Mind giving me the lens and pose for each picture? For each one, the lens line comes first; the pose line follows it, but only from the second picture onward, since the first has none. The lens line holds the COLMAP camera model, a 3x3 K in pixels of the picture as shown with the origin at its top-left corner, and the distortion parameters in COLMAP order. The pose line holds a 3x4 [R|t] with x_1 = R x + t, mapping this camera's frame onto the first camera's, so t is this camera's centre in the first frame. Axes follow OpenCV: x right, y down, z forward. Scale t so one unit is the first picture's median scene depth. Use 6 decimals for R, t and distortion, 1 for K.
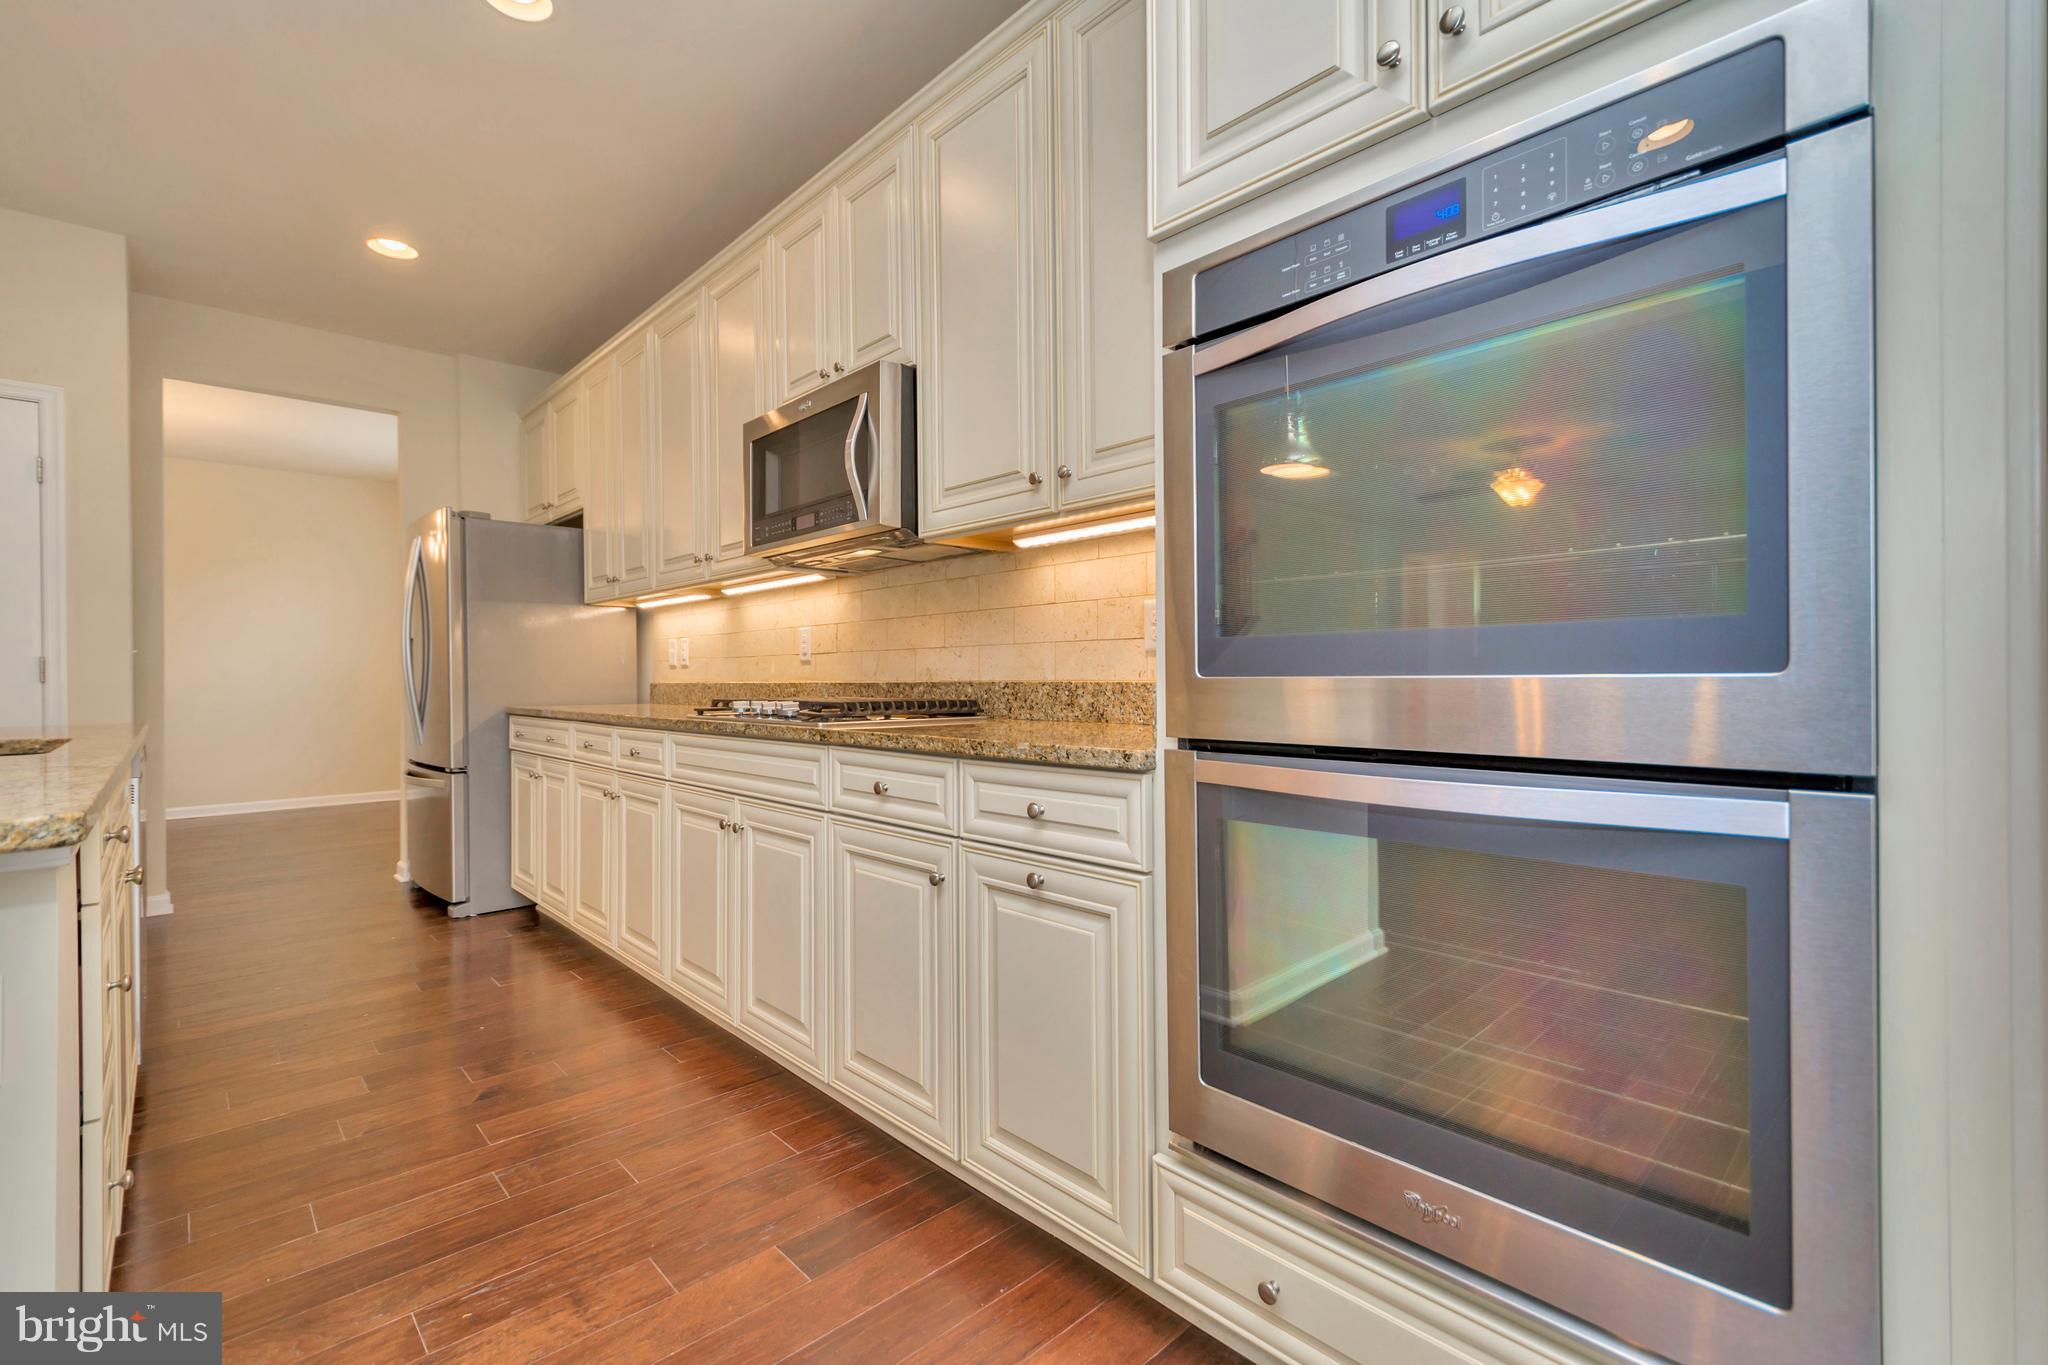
lens RADIAL K [[901.7, 0, 1013.7], [0, 901.7, 685.5], [0, 0, 1]] dist [0.002677, 0.000044]
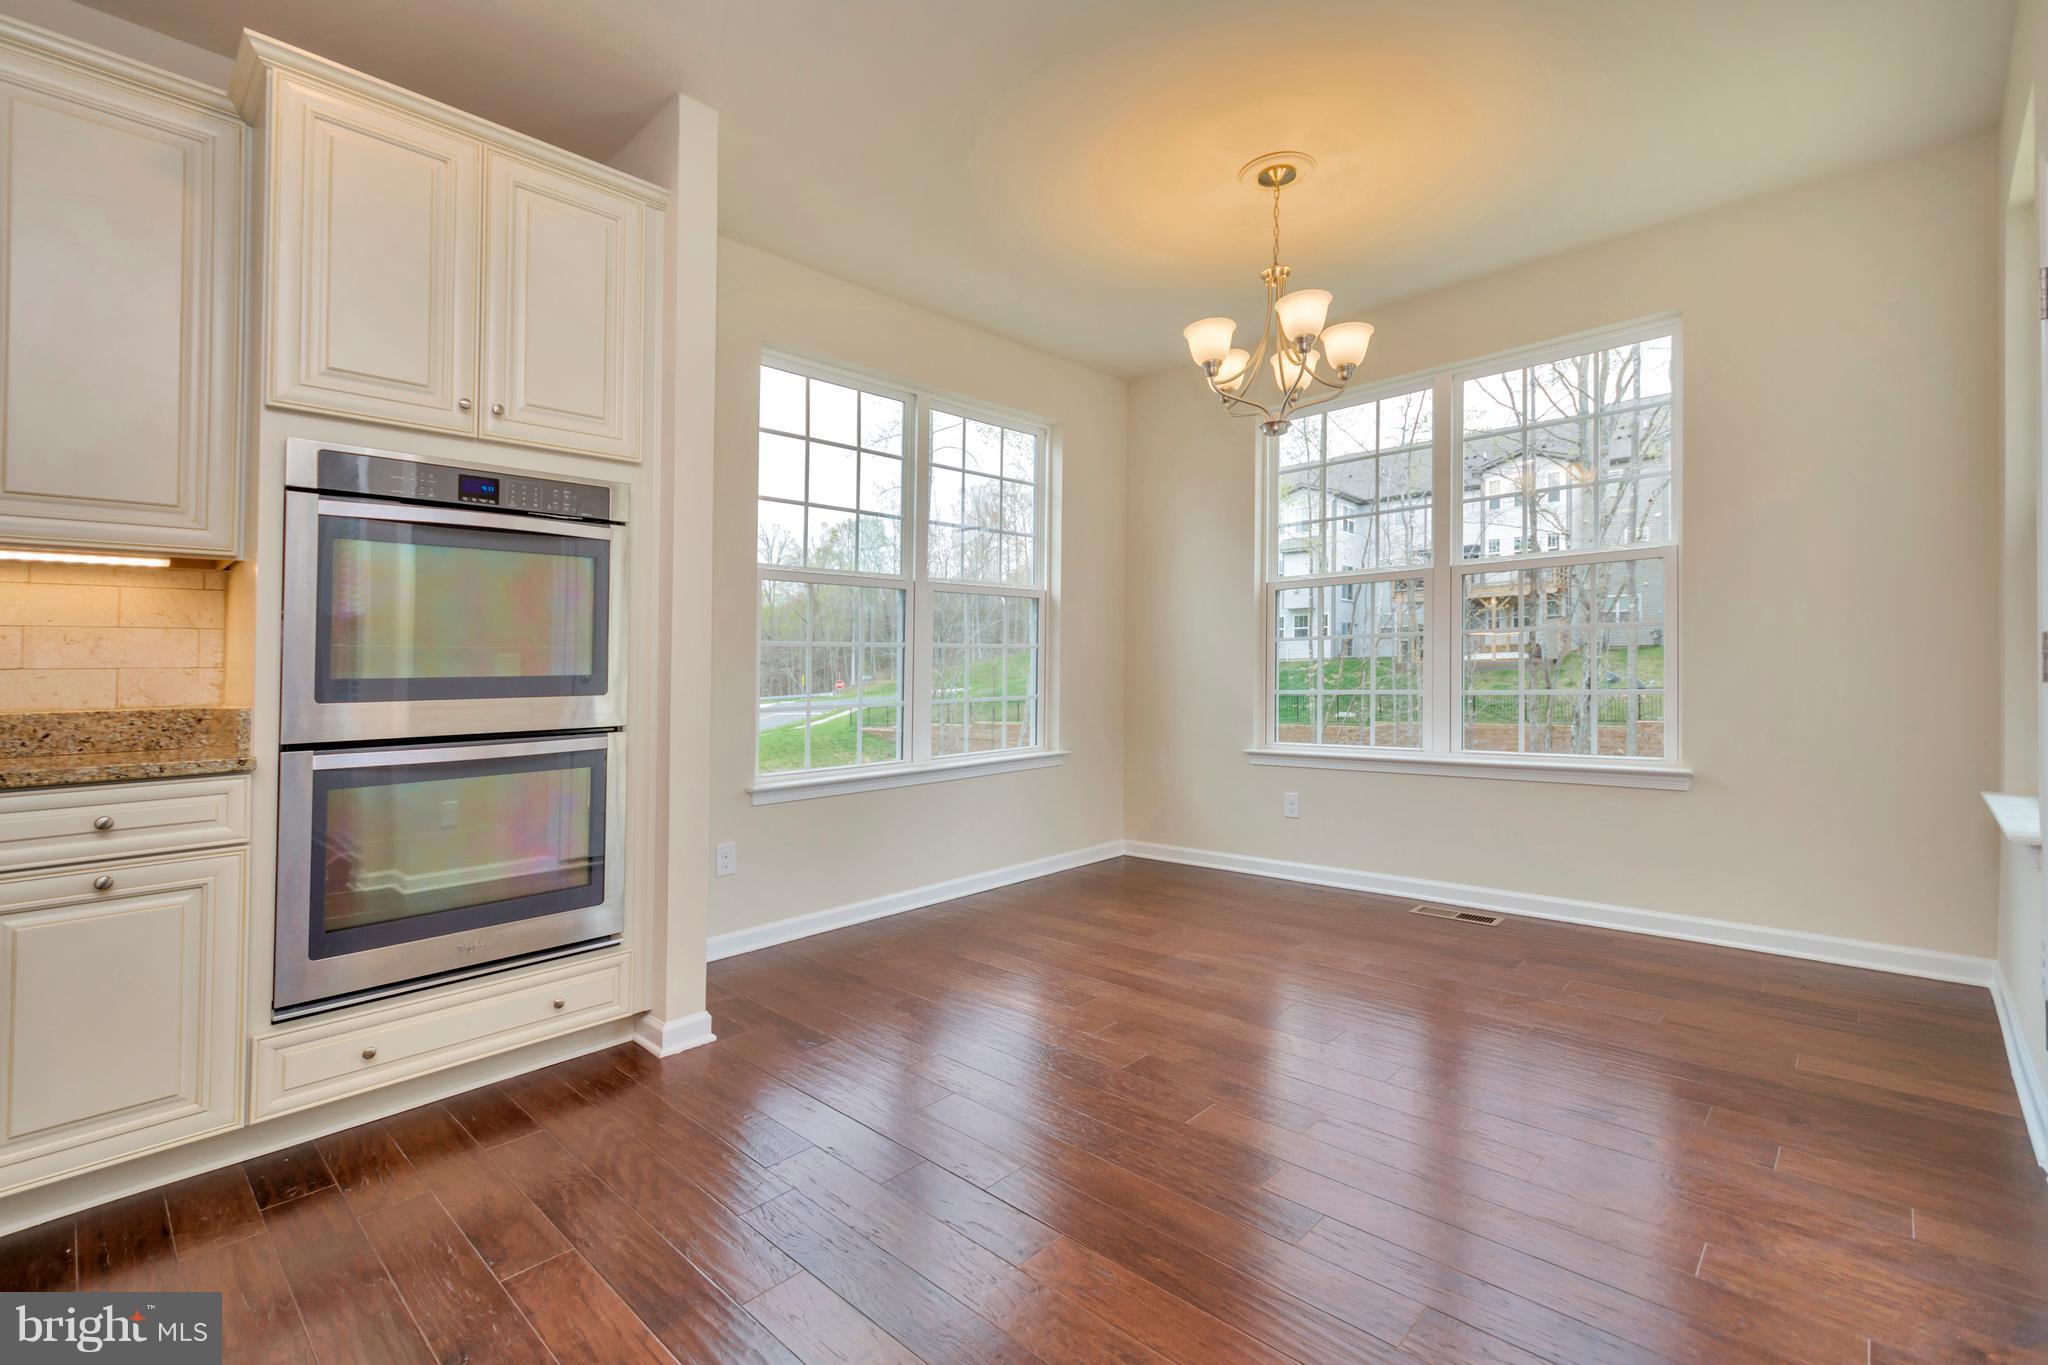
lens RADIAL K [[903.4, 0, 1022.1], [0, 903.4, 669.8], [0, 0, 1]] dist [-0.000160, -0.000356]
pose [[-0.069970, 0.014224, 0.997448, -0.945313], [0.029156, 0.999500, -0.012208, -0.008764], [-0.997123, 0.028227, -0.070350, -0.085017]]
